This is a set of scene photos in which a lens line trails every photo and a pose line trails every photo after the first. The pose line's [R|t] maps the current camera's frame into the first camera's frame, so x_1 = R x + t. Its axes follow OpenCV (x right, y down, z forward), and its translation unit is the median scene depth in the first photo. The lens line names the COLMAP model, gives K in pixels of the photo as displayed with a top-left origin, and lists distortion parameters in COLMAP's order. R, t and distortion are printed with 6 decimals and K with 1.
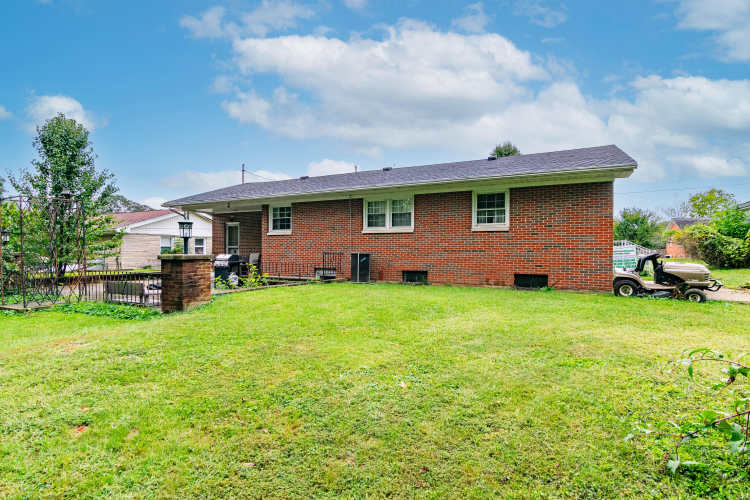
lens RADIAL K [[371.8, 0, 370.6], [0, 371.8, 254.4], [0, 0, 1]] dist [-0.022267, -0.000922]
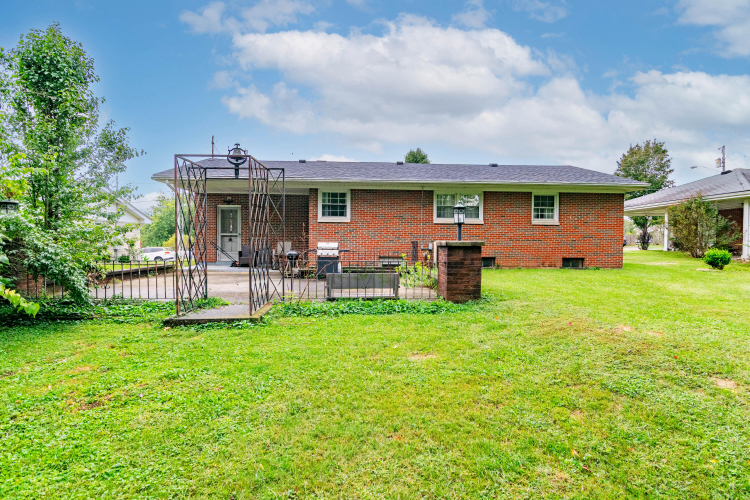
lens RADIAL K [[371.8, 0, 369.7], [0, 371.8, 245.5], [0, 0, 1]] dist [-0.022267, -0.000922]
pose [[0.868211, -0.000446, 0.496195, -0.762072], [0.000036, 1.000000, 0.000837, 0.006872], [-0.496195, -0.000709, 0.868211, 0.173867]]
